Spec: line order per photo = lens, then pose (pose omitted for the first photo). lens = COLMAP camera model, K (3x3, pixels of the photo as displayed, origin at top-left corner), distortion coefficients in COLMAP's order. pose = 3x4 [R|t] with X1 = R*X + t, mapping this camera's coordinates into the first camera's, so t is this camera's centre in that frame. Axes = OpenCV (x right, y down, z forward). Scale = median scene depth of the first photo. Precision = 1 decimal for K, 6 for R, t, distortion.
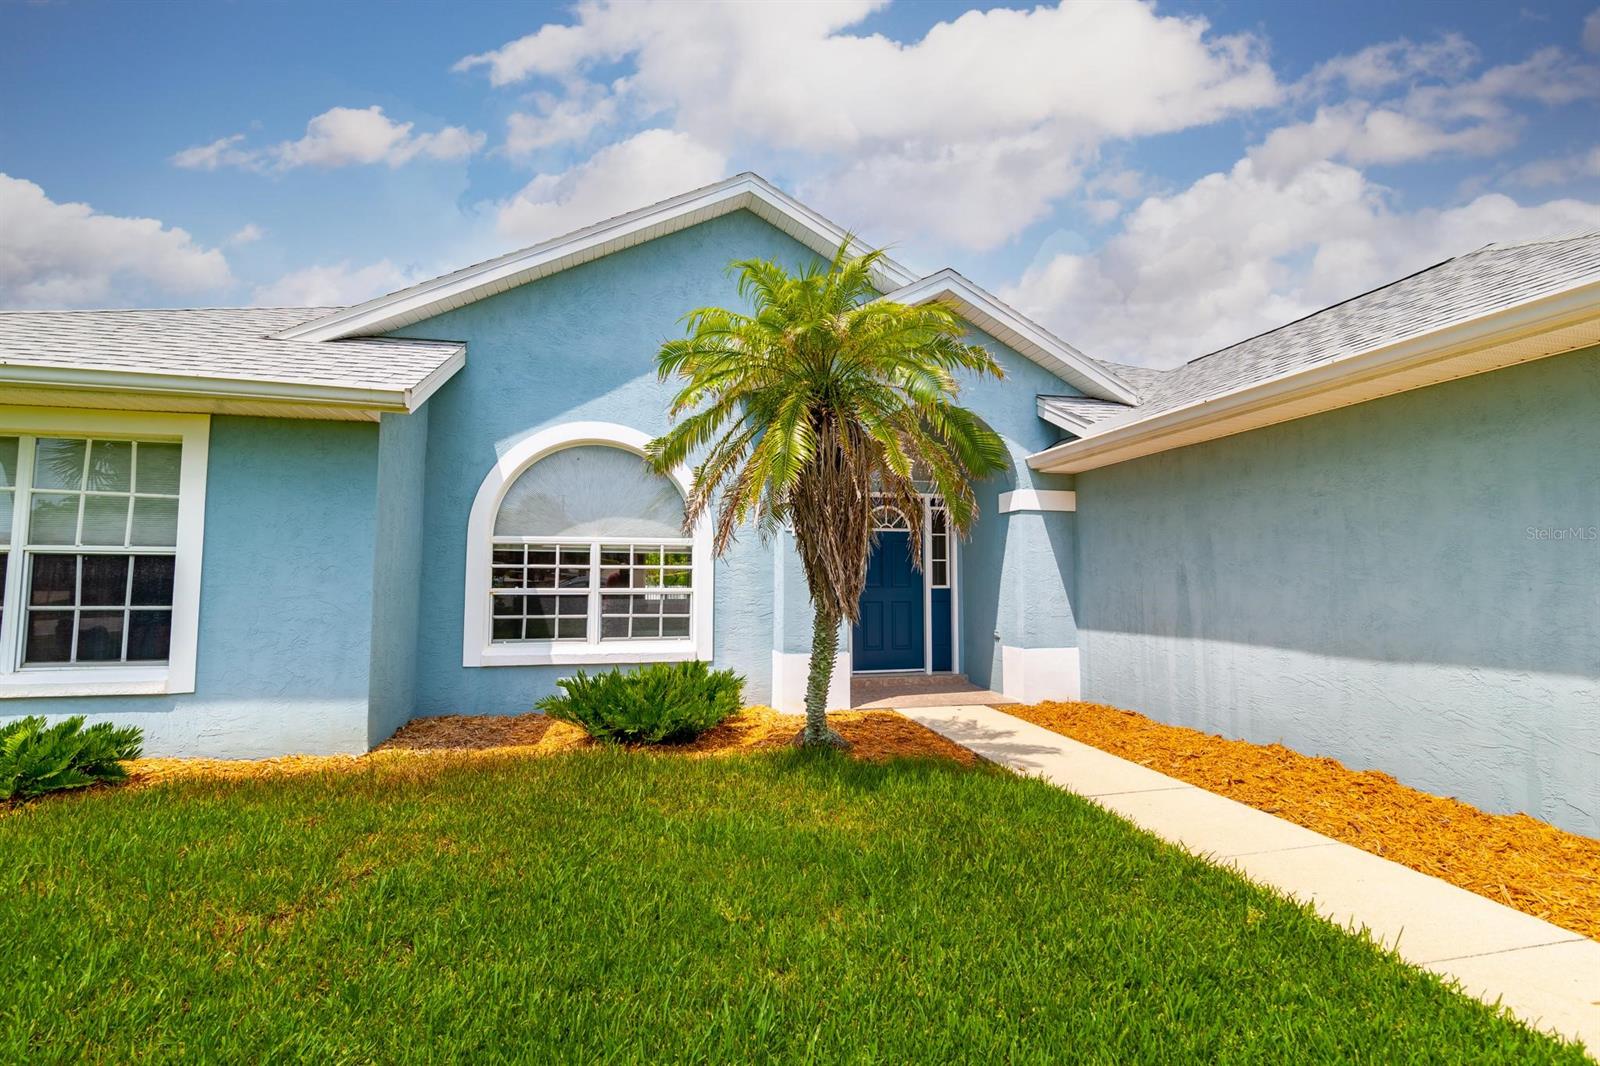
lens RADIAL K [[728.7, 0, 803.0], [0, 728.7, 531.2], [0, 0, 1]] dist [0.001653, -0.001097]
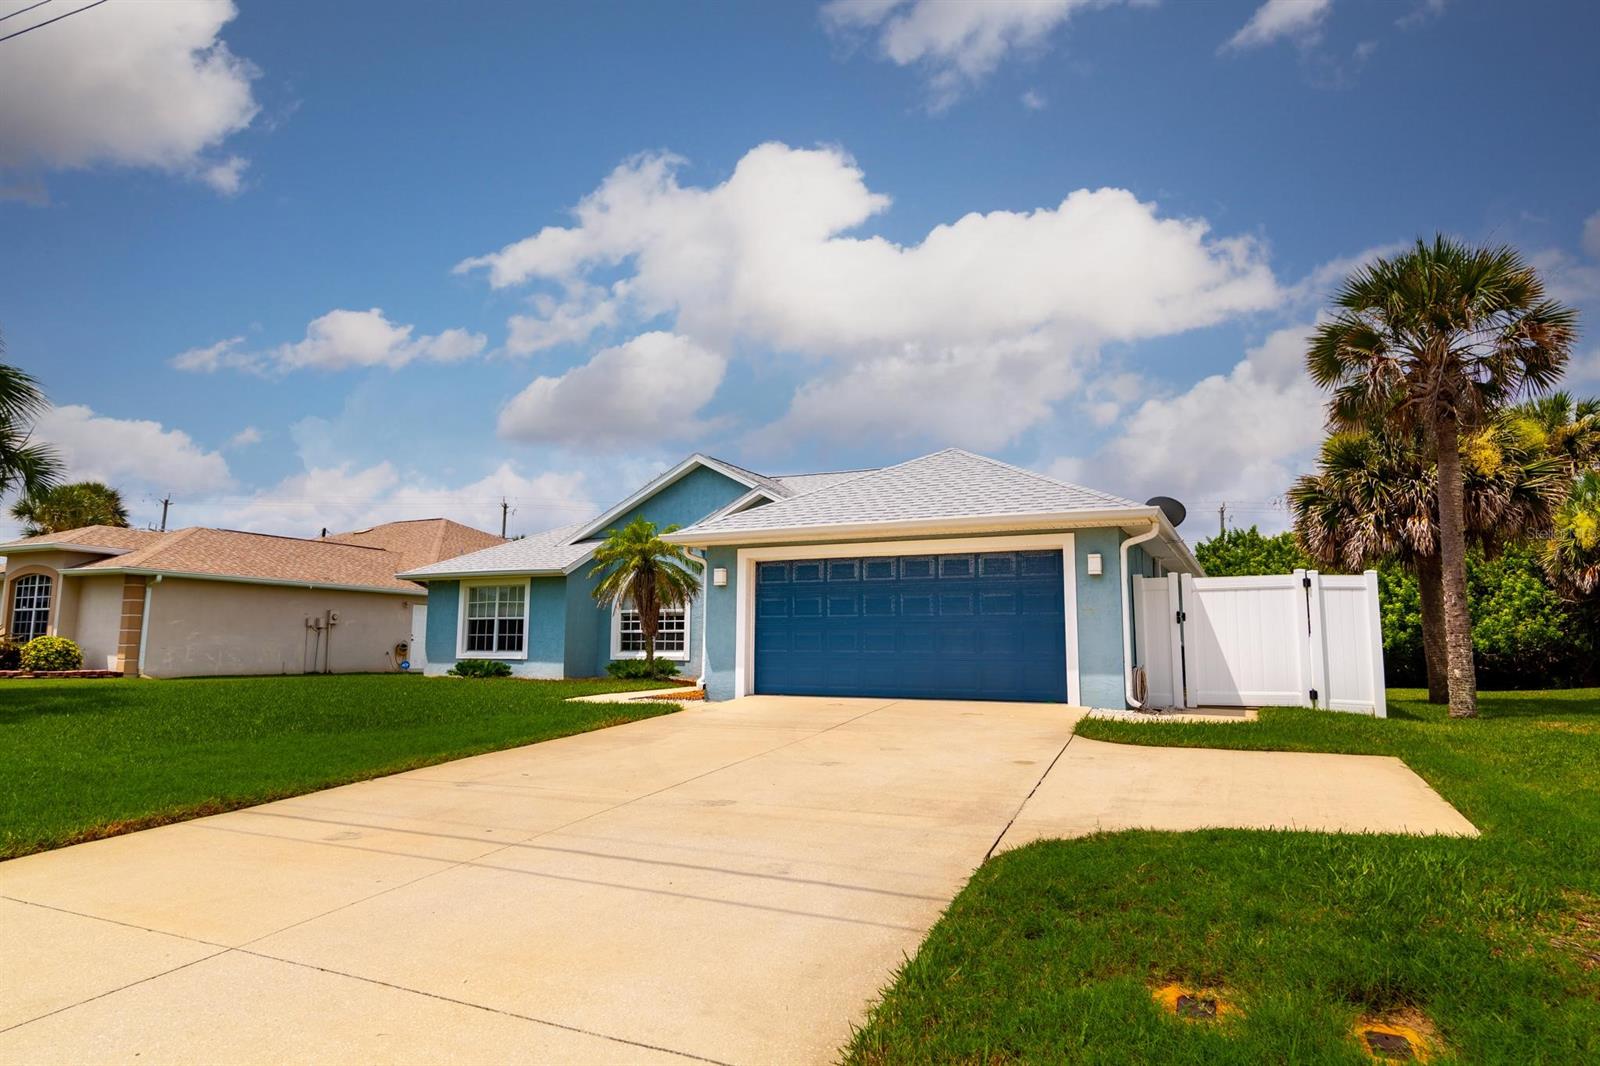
lens RADIAL K [[922.5, 0, 800.0], [0, 922.5, 533.0], [0, 0, 1]] dist [0.001152, 0.000100]
pose [[0.784792, -0.077732, -0.614865, 2.081128], [0.040862, 0.996434, -0.073815, 0.000715], [0.618411, 0.032804, 0.785170, -1.178193]]
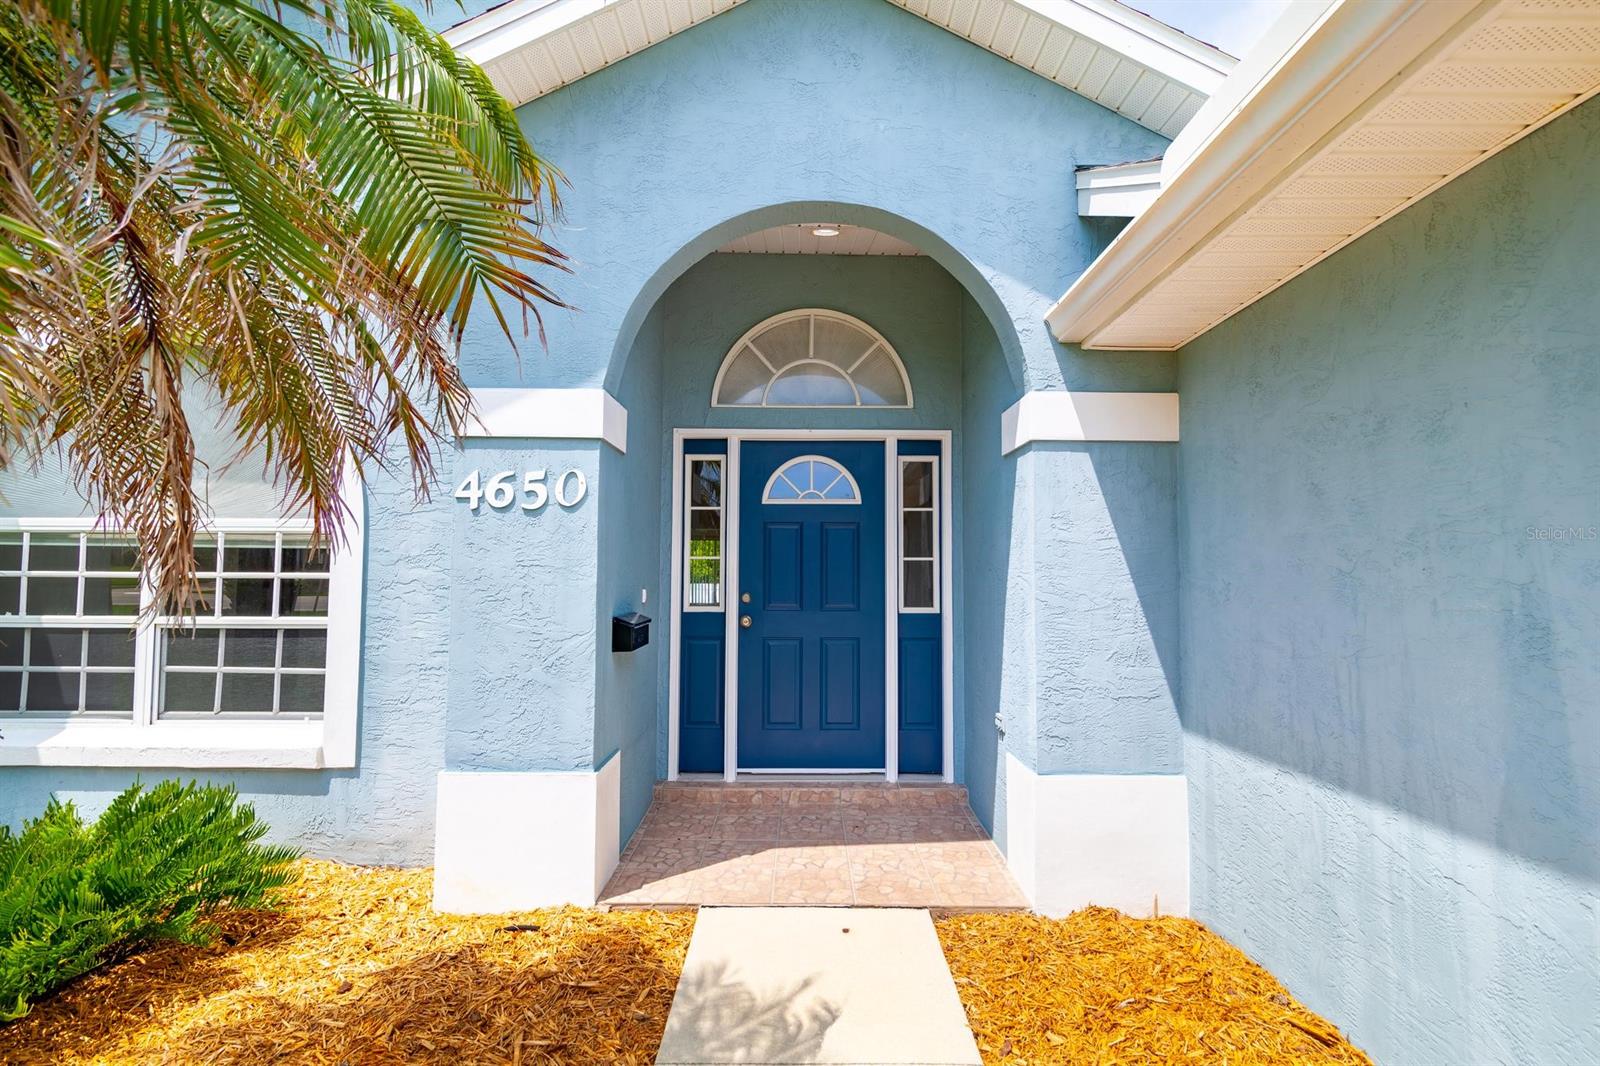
lens RADIAL K [[728.7, 0, 803.0], [0, 728.7, 531.2], [0, 0, 1]] dist [0.001653, -0.001097]
pose [[0.971802, -0.009984, -0.235586, 0.290870], [0.012121, 0.999897, 0.007625, 0.019389], [0.235486, -0.010265, 0.971824, 0.606554]]
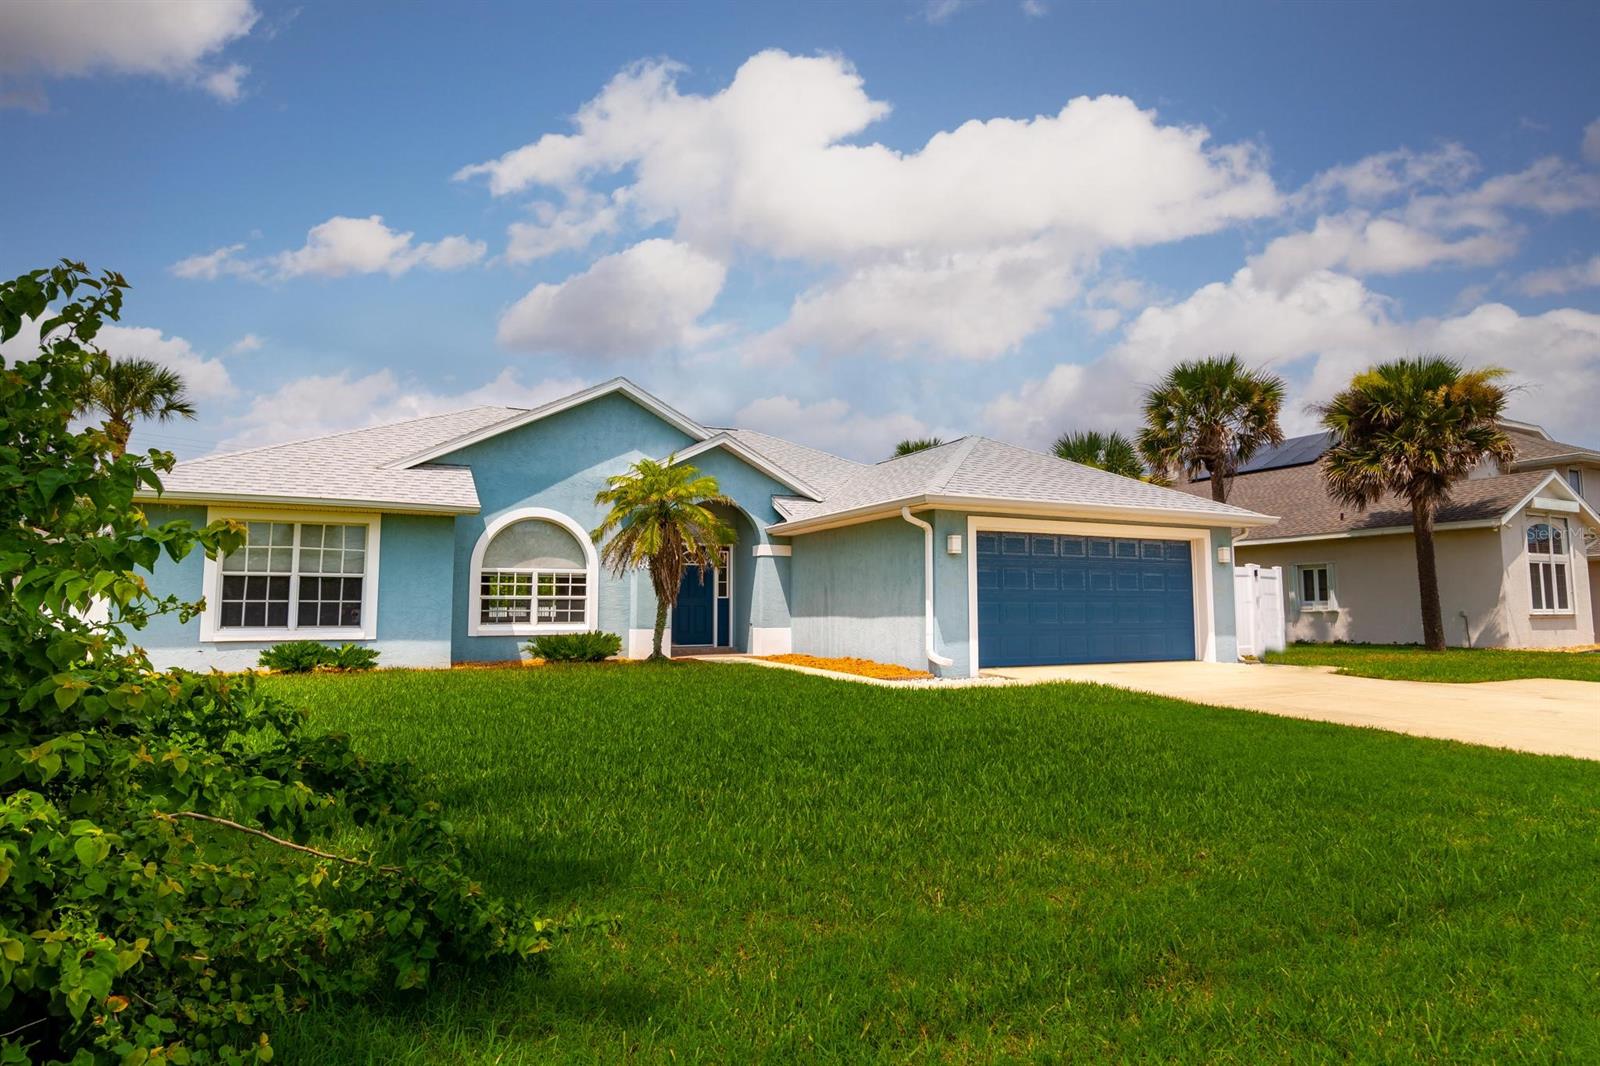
lens RADIAL K [[915.4, 0, 800.0], [0, 915.4, 533.0], [0, 0, 1]] dist [0.002260, 0.000123]
pose [[0.976579, 0.014839, 0.214646, -0.126977], [-0.010951, 0.999754, -0.019292, -0.045816], [-0.214880, 0.016489, 0.976501, -1.463522]]
